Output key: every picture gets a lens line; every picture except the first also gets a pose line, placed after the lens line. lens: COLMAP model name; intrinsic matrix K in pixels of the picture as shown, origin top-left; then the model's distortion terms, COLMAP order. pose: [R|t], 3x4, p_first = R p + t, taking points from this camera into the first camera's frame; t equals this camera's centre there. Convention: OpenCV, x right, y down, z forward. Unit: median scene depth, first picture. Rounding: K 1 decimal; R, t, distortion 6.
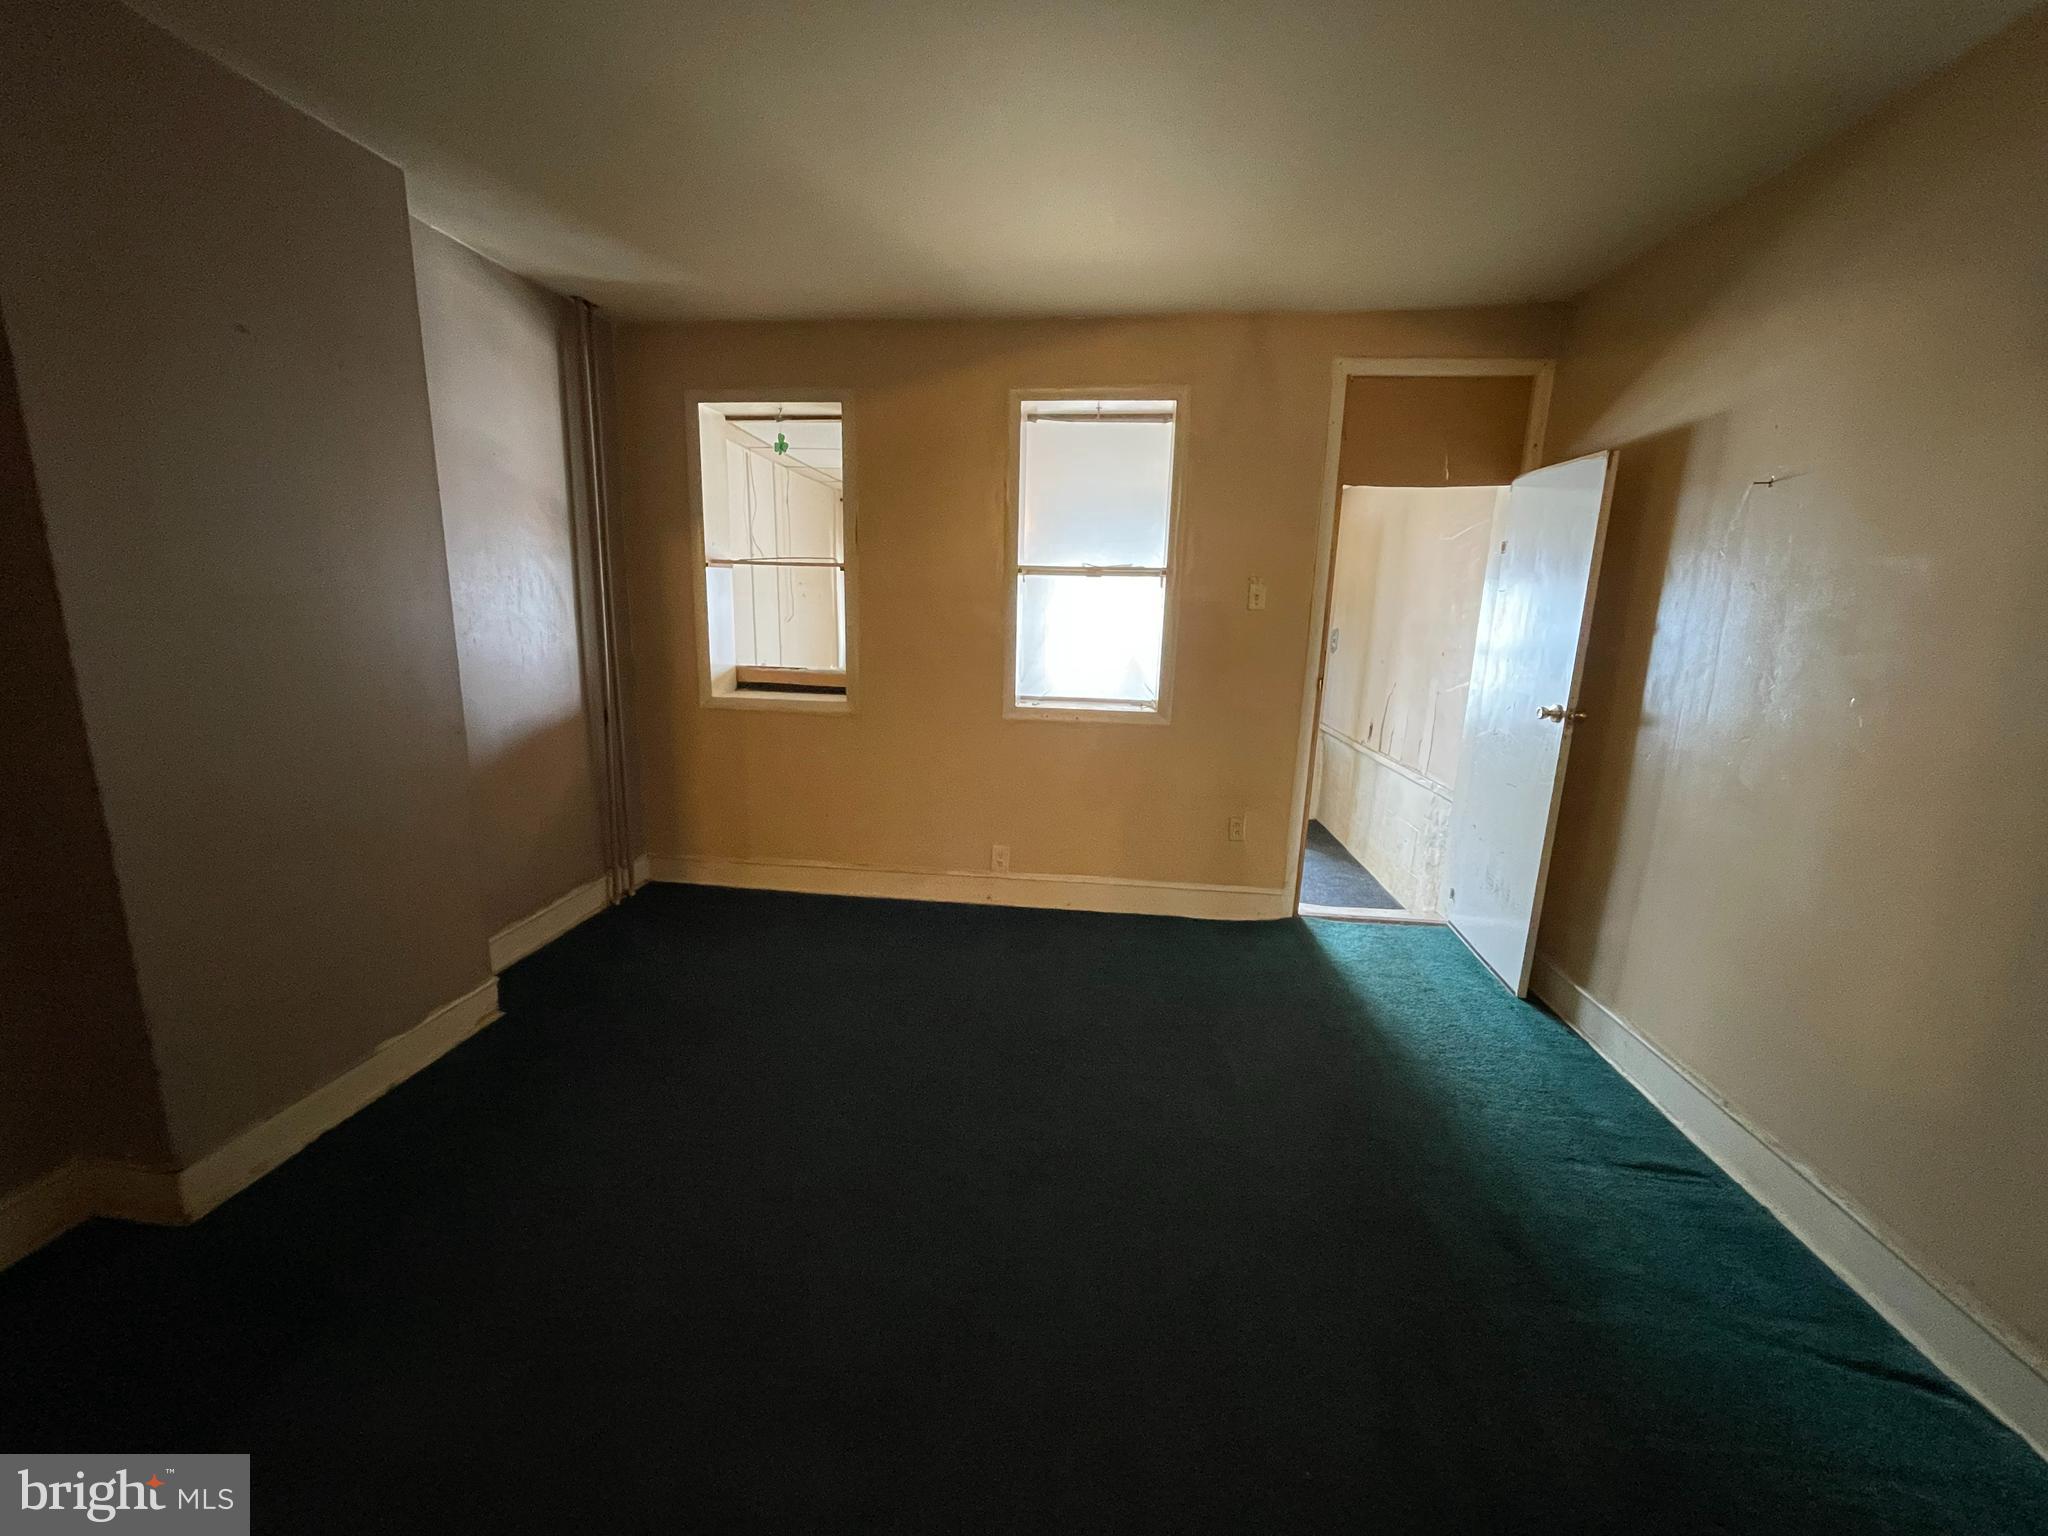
lens RADIAL K [[814.4, 0, 1006.3], [0, 814.4, 761.8], [0, 0, 1]] dist [-0.010888, 0.000227]
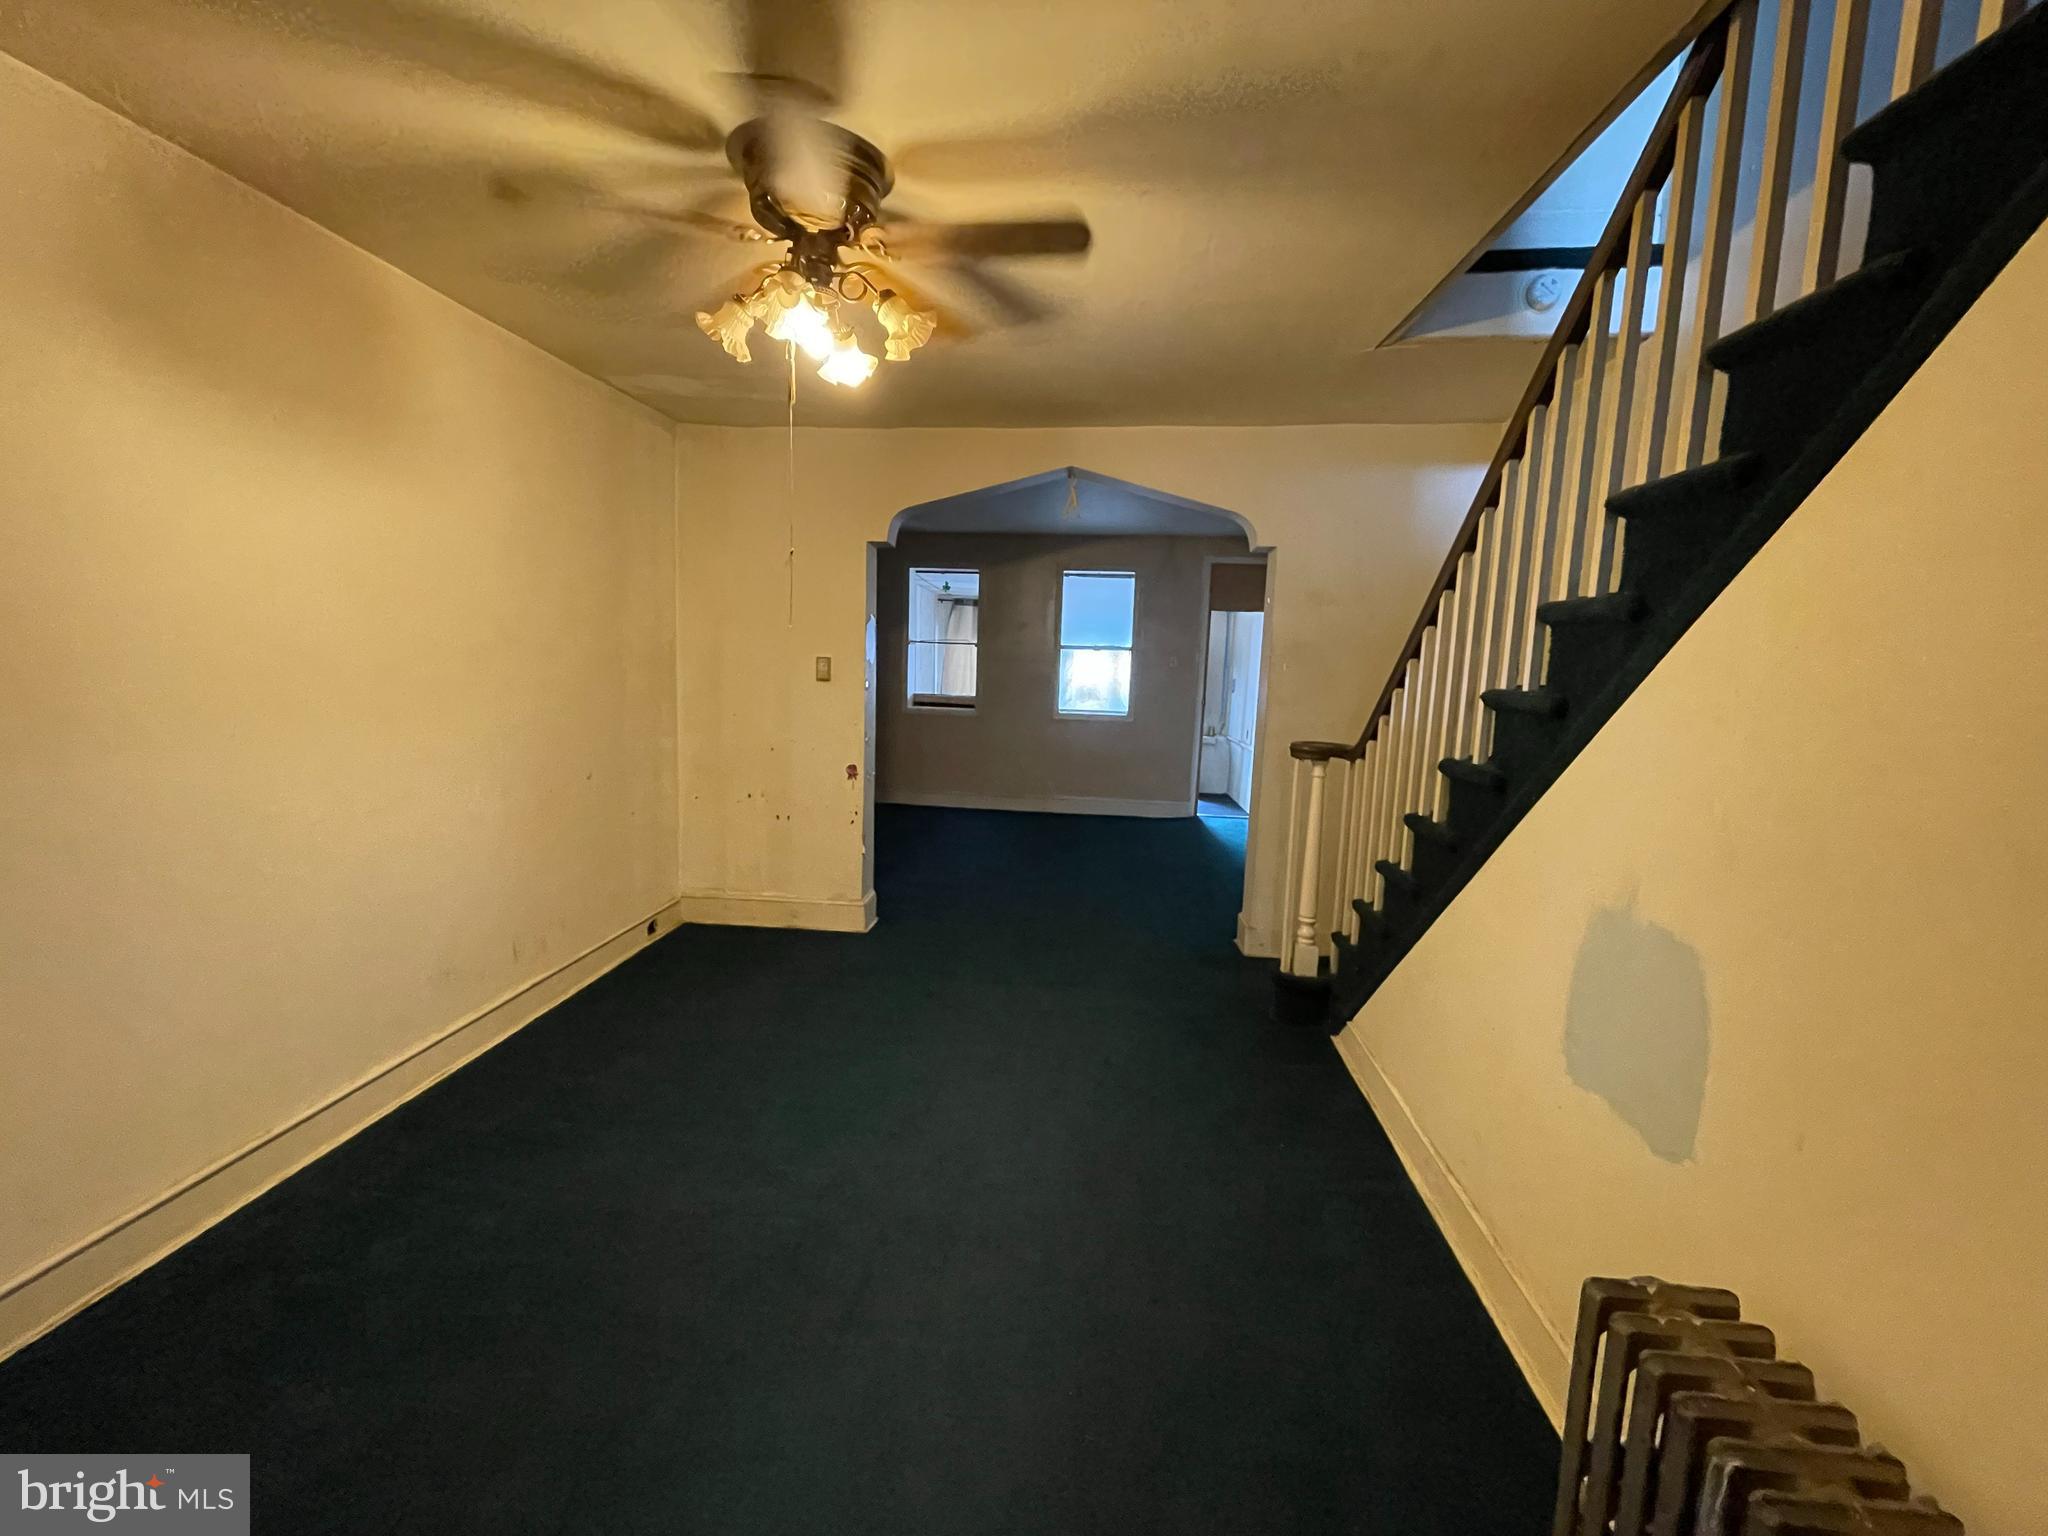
lens RADIAL K [[814.4, 0, 1006.3], [0, 814.4, 761.8], [0, 0, 1]] dist [-0.010888, 0.000227]
pose [[0.998650, -0.003305, 0.051837, -0.231263], [0.006024, 0.998609, -0.052382, 0.163046], [-0.051592, 0.052623, 0.997281, -1.038535]]
